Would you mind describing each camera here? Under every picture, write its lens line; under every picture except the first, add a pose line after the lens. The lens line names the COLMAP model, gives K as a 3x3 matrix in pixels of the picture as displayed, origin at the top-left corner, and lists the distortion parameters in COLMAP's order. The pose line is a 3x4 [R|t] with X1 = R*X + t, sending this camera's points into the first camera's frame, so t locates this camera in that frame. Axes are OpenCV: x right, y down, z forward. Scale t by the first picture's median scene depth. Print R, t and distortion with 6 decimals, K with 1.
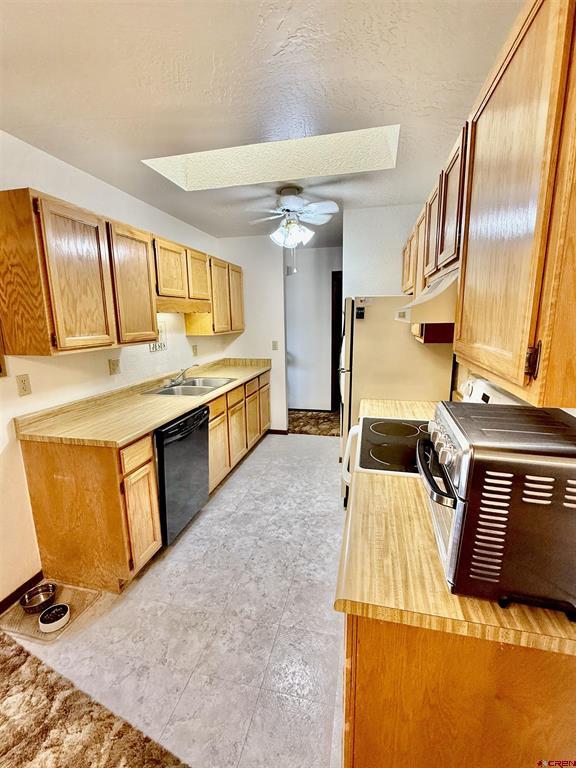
lens RADIAL K [[345.1, 0, 286.0], [0, 345.1, 382.4], [0, 0, 1]] dist [0.000662, -0.000064]
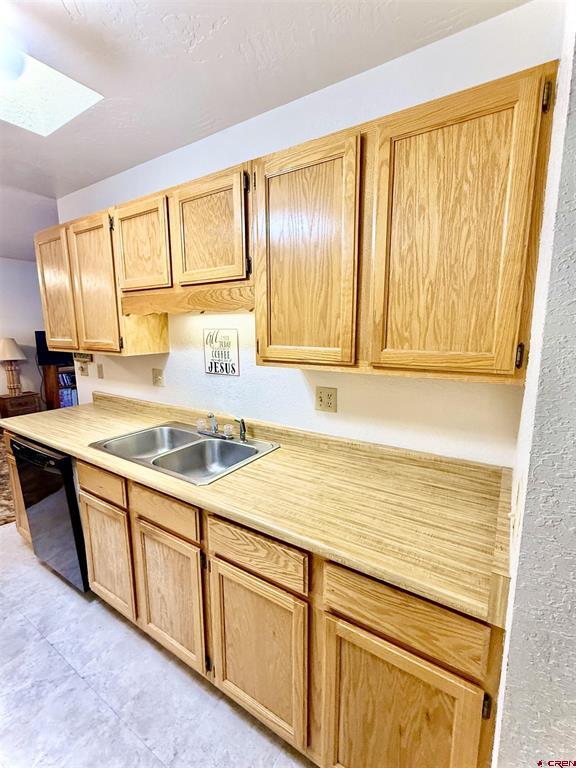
lens RADIAL K [[345.1, 0, 287.5], [0, 345.1, 384.8], [0, 0, 1]] dist [0.000662, -0.000064]
pose [[-0.331776, 0.163626, -0.929059, 0.190016], [-0.171788, 0.957896, 0.230052, -0.256385], [0.927585, 0.235927, -0.289698, 1.387693]]
